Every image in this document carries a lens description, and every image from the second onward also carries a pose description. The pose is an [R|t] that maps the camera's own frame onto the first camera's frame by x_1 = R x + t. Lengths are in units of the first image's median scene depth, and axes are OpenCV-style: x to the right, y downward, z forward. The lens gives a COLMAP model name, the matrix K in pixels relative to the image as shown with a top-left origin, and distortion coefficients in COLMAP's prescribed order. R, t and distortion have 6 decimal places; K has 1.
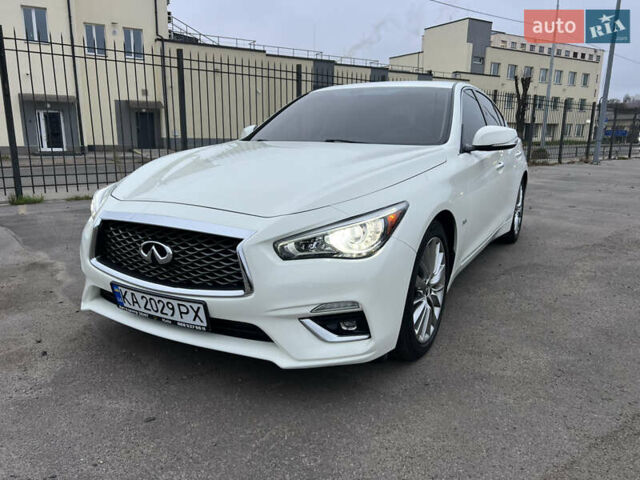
lens RADIAL K [[474.1, 0, 320.0], [0, 474.1, 240.0], [0, 0, 1]] dist [0.008490, 0.007327]
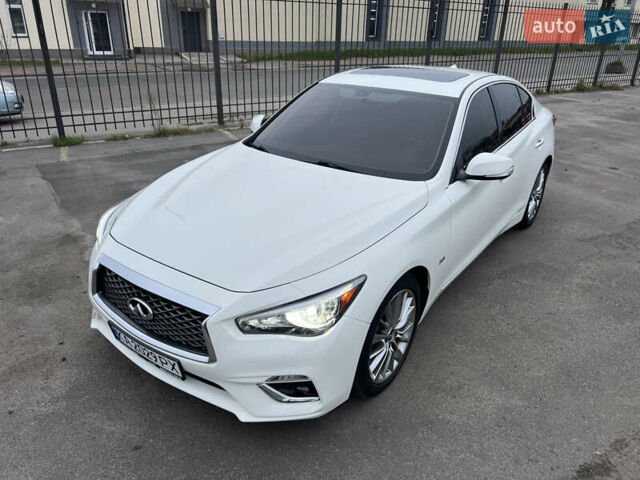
lens RADIAL K [[474.1, 0, 320.0], [0, 474.1, 240.0], [0, 0, 1]] dist [0.008490, 0.007327]
pose [[0.994045, 0.055710, -0.093656, 0.154779], [-0.036269, 0.979583, 0.197743, -0.319936], [0.102760, -0.193169, 0.975770, -0.035951]]
